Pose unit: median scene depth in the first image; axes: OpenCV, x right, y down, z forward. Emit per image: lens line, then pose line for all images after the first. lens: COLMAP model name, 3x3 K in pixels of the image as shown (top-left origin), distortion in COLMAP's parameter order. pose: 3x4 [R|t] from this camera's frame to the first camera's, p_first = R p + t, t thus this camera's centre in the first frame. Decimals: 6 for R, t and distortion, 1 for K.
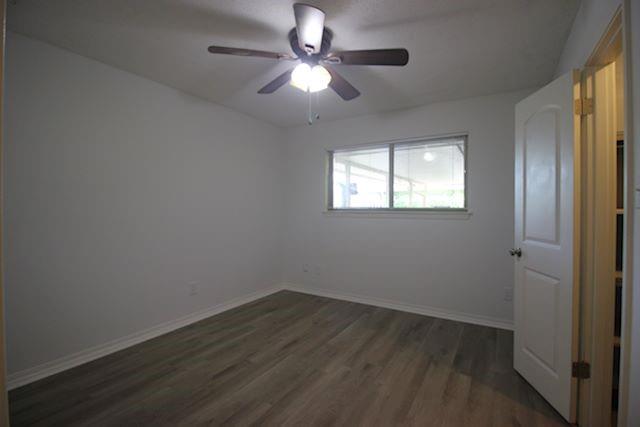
lens RADIAL K [[296.0, 0, 324.5], [0, 296.0, 209.2], [0, 0, 1]] dist [-0.001626, -0.012095]
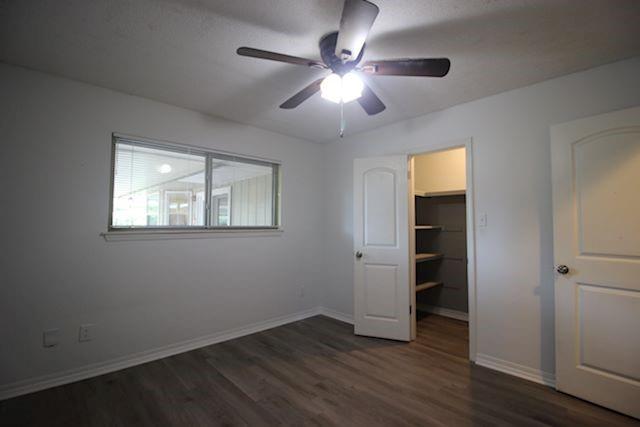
lens RADIAL K [[294.9, 0, 320.0], [0, 294.9, 213.5], [0, 0, 1]] dist [-0.001949, -0.012378]
pose [[0.272496, 0.041113, 0.961278, -0.757438], [0.007615, 0.998963, -0.044883, -0.000892], [-0.962127, 0.019551, 0.271900, 0.664746]]
